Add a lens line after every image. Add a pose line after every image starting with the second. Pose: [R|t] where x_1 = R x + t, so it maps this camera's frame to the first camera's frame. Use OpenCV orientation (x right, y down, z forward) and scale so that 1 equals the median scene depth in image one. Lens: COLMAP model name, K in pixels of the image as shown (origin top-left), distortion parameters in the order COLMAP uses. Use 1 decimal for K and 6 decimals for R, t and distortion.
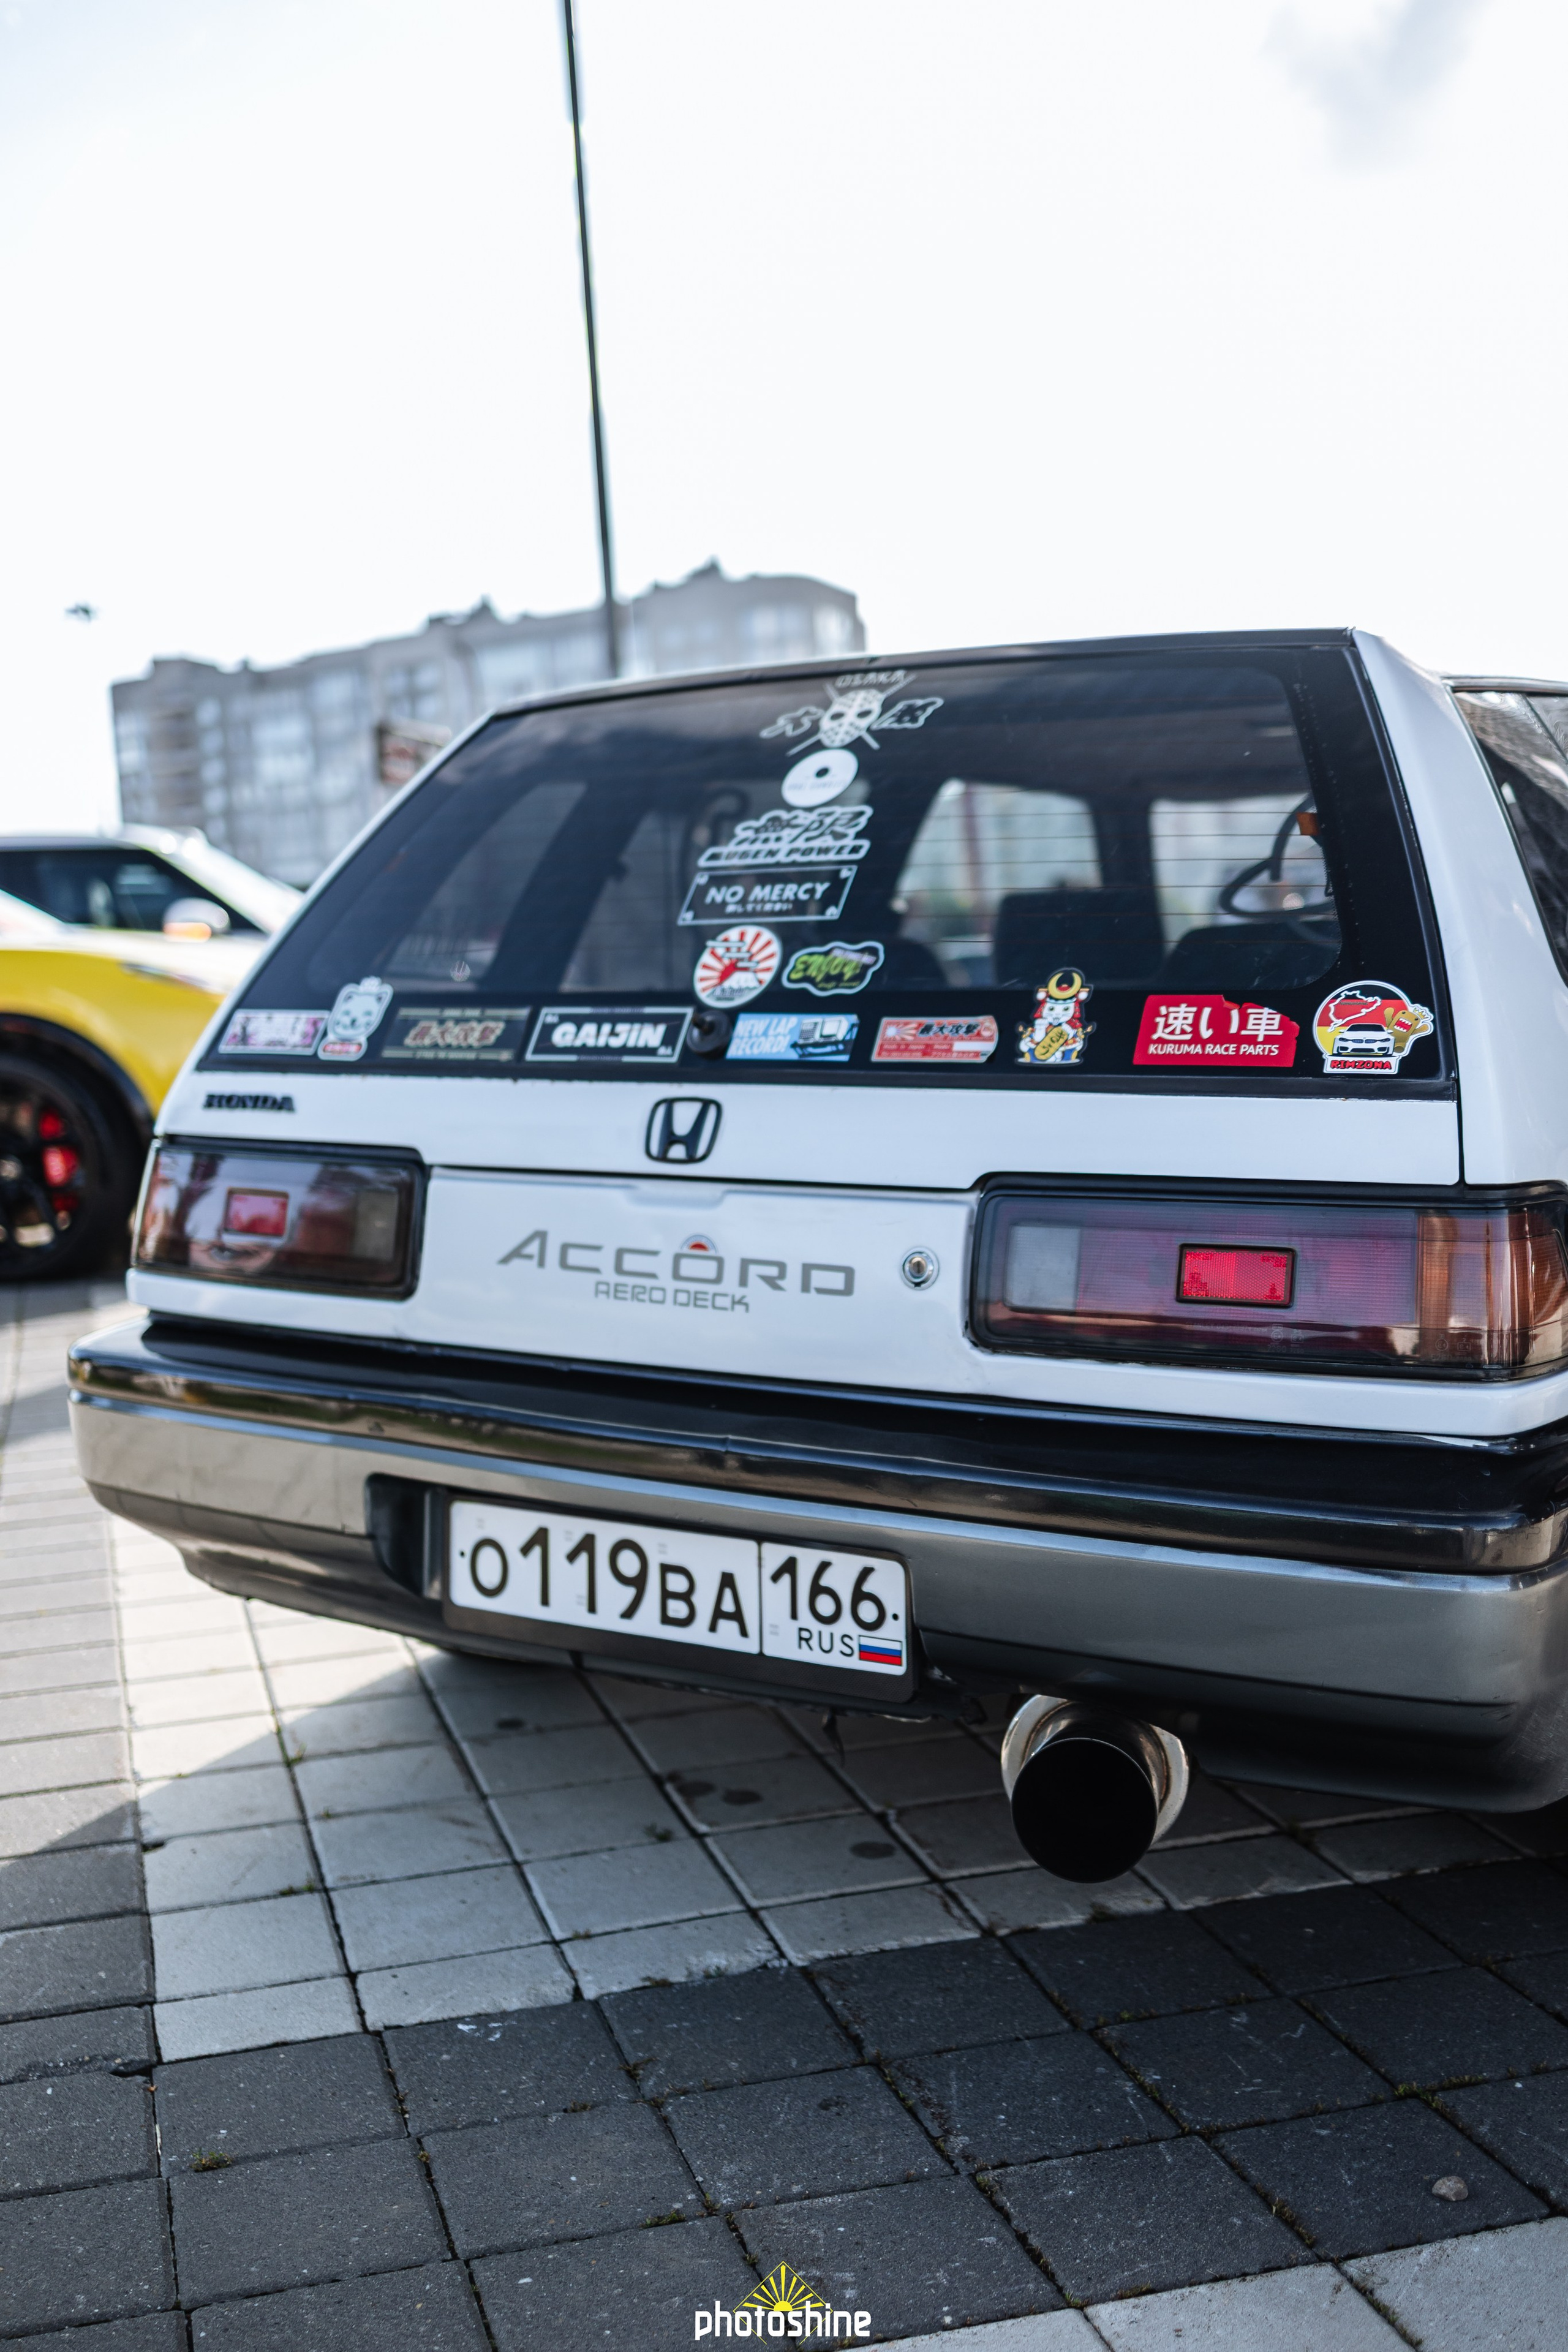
lens RADIAL K [[2346.3, 0, 772.8], [0, 2346.3, 1166.3], [0, 0, 1]] dist [0.095387, 0.005848]
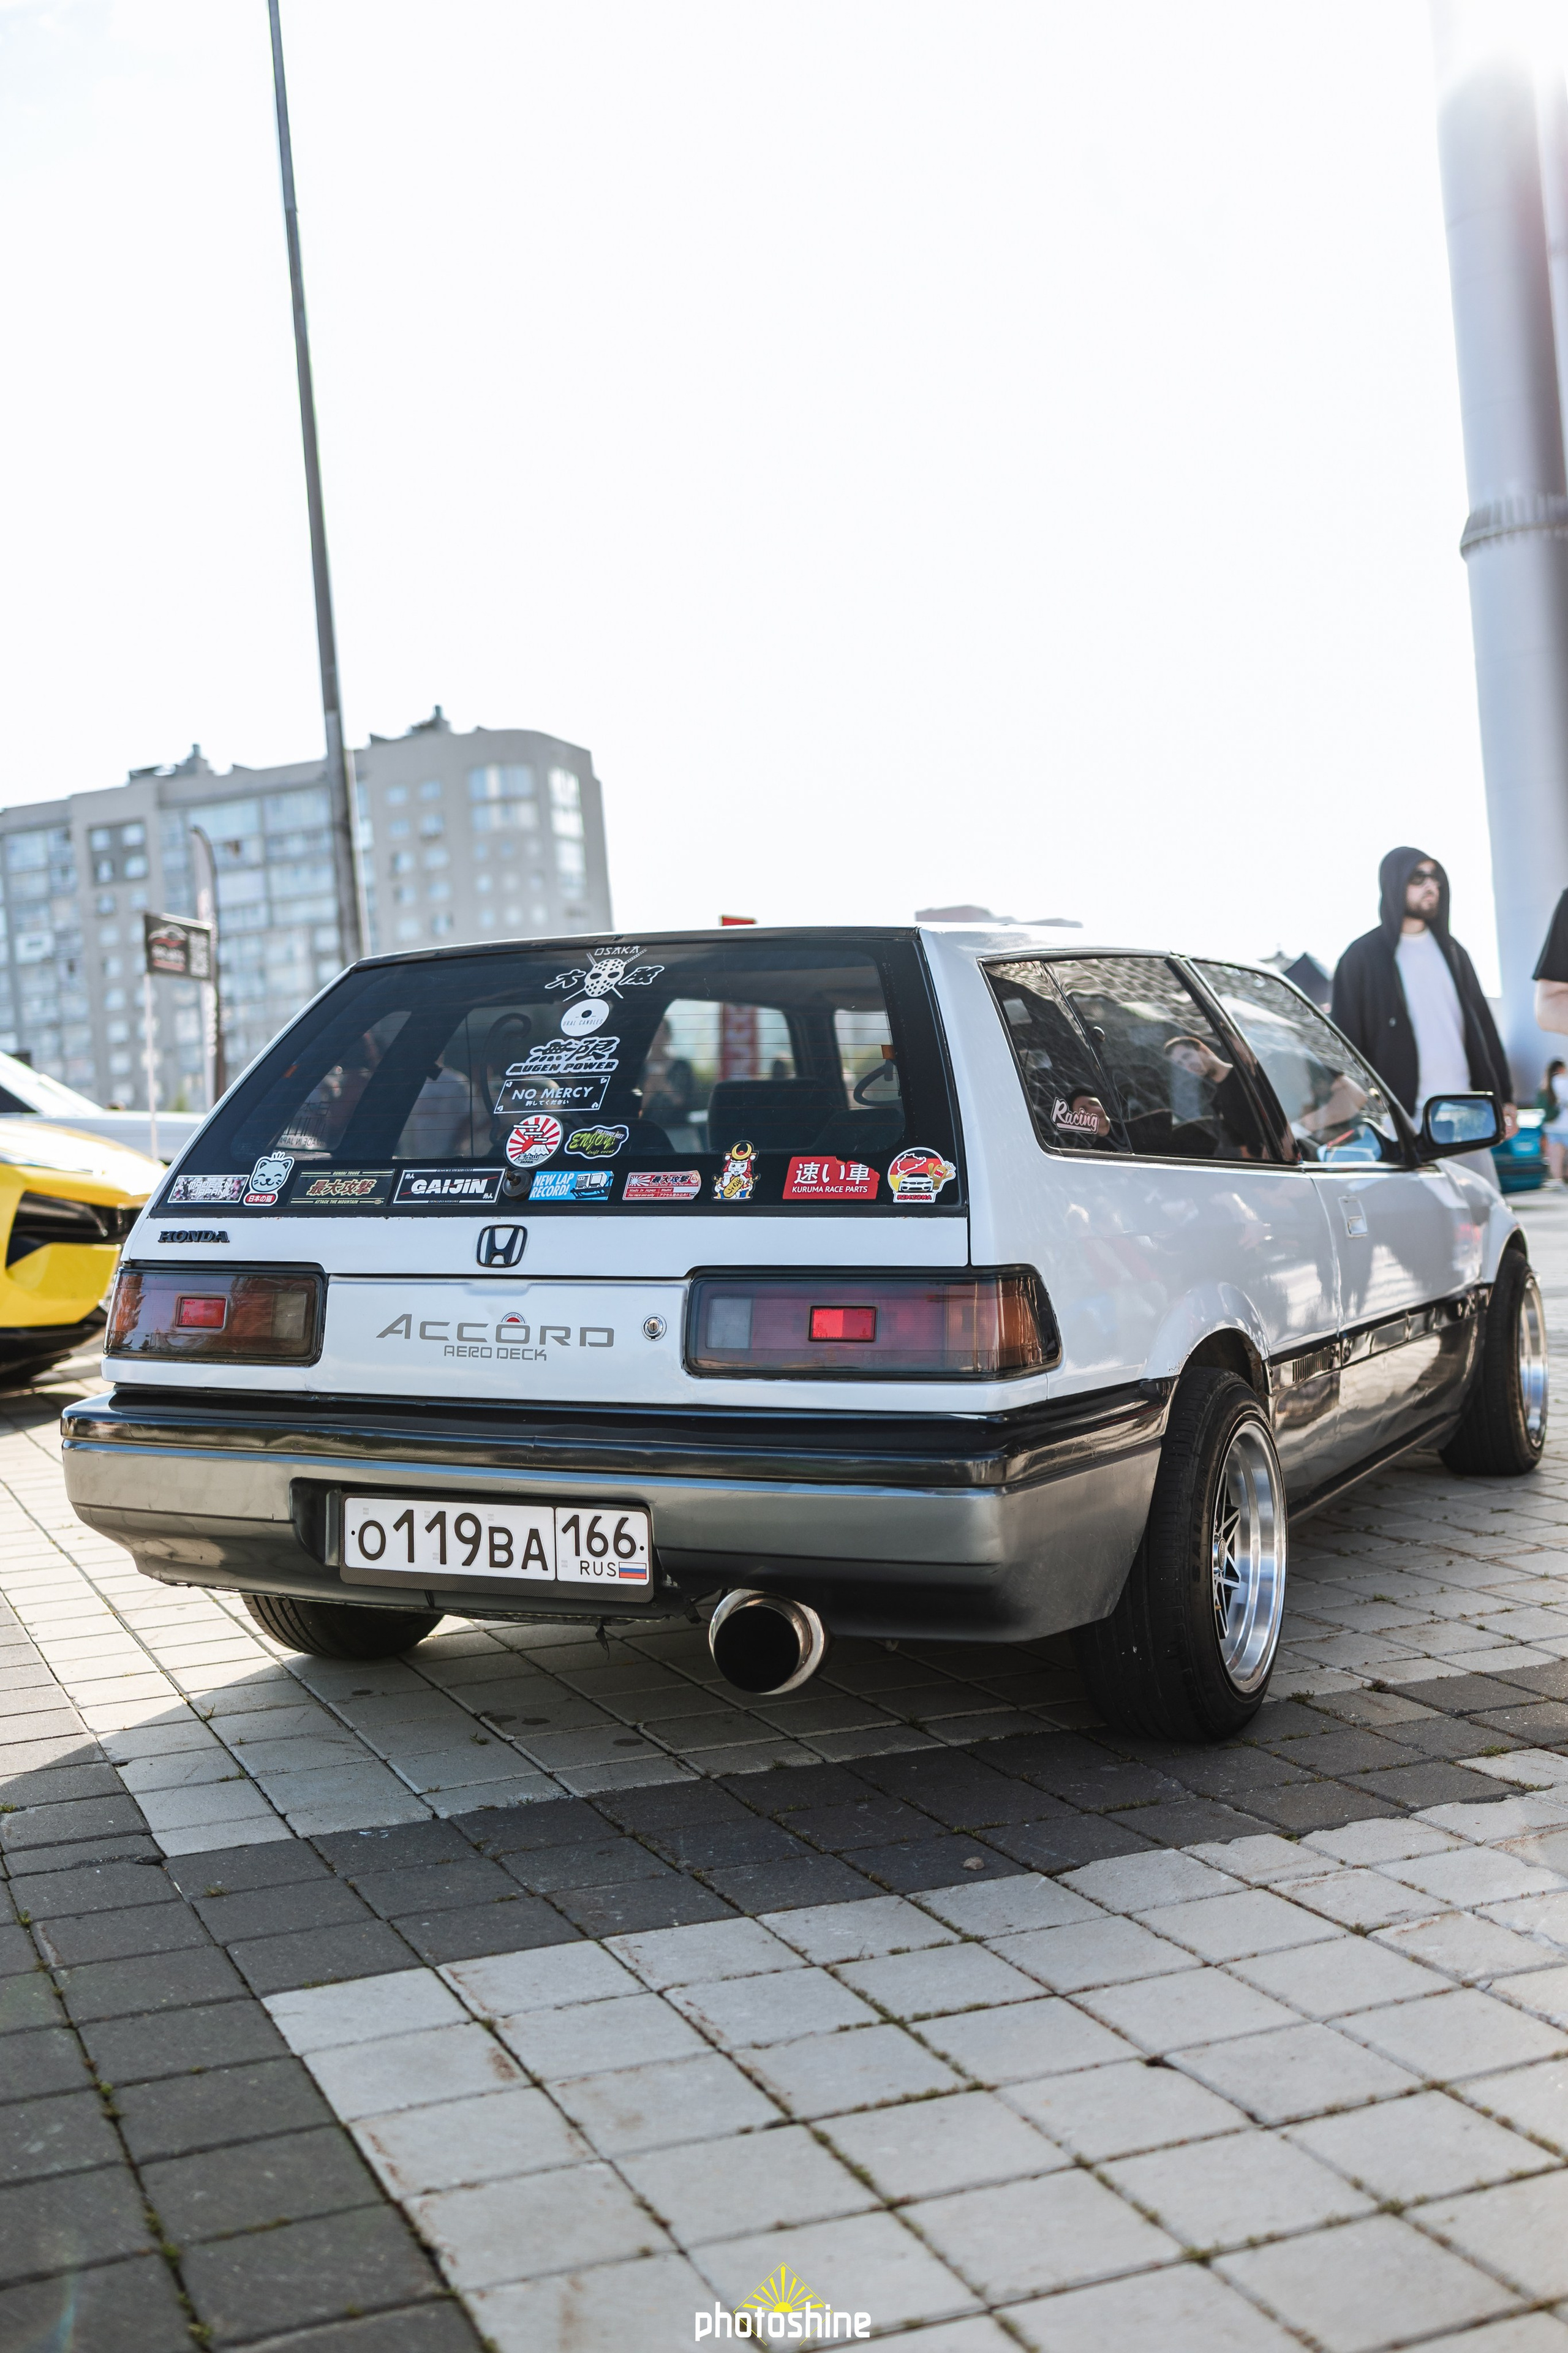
lens RADIAL K [[2517.8, 0, 784.0], [0, 2517.8, 1176.5], [0, 0, 1]] dist [-0.005964, 0.024640]
pose [[0.993469, -0.009172, 0.113737, -0.041120], [0.017103, 0.997473, -0.068956, 0.056158], [-0.112817, 0.070451, 0.991115, -0.670509]]
